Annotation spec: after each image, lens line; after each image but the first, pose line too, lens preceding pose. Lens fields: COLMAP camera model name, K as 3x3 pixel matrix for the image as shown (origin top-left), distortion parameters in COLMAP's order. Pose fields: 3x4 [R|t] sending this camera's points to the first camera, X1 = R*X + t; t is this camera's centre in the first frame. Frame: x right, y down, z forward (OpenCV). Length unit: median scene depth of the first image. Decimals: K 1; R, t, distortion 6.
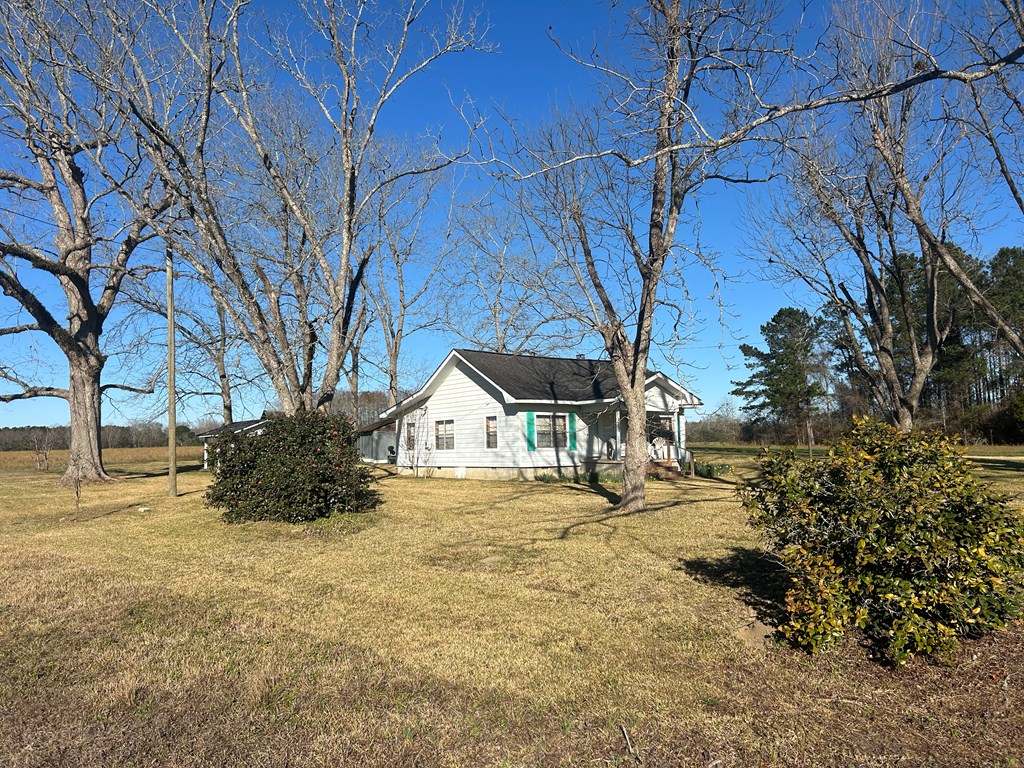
lens RADIAL K [[778.0, 0, 512.0], [0, 778.0, 384.0], [0, 0, 1]] dist [-0.000069, -0.001655]
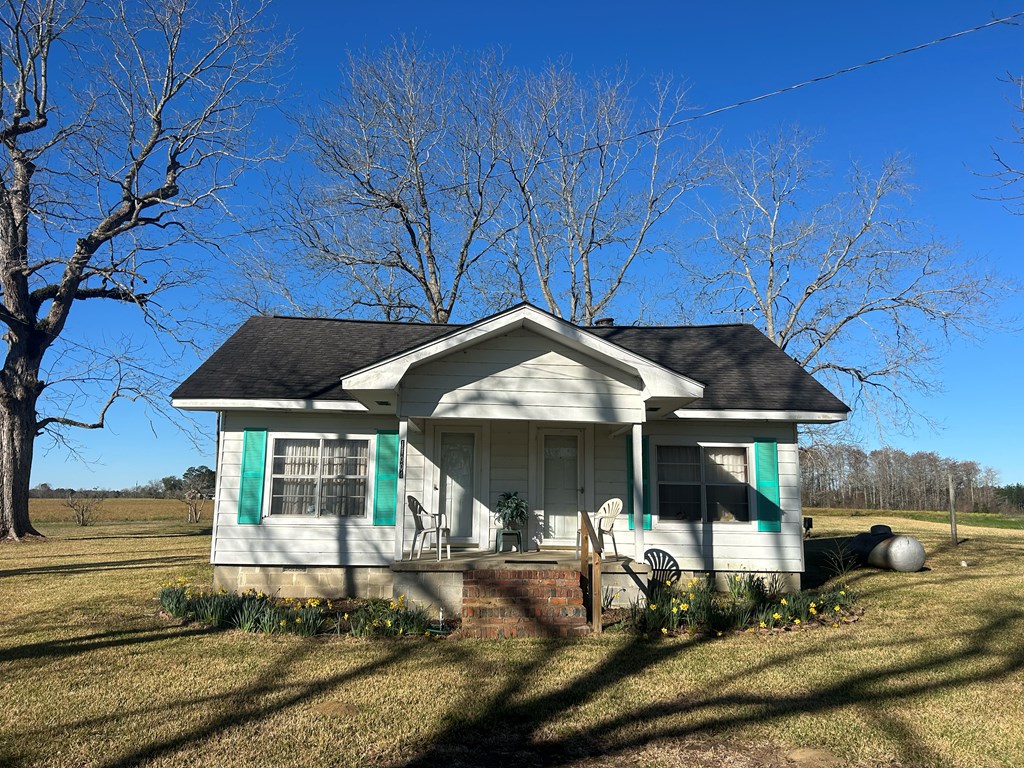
lens RADIAL K [[747.9, 0, 512.0], [0, 747.9, 384.0], [0, 0, 1]] dist [0.015086, -0.002060]
pose [[0.812746, -0.065574, -0.578916, 0.356102], [0.018770, 0.996077, -0.086475, 0.046232], [0.582316, 0.059416, 0.810788, 0.725618]]
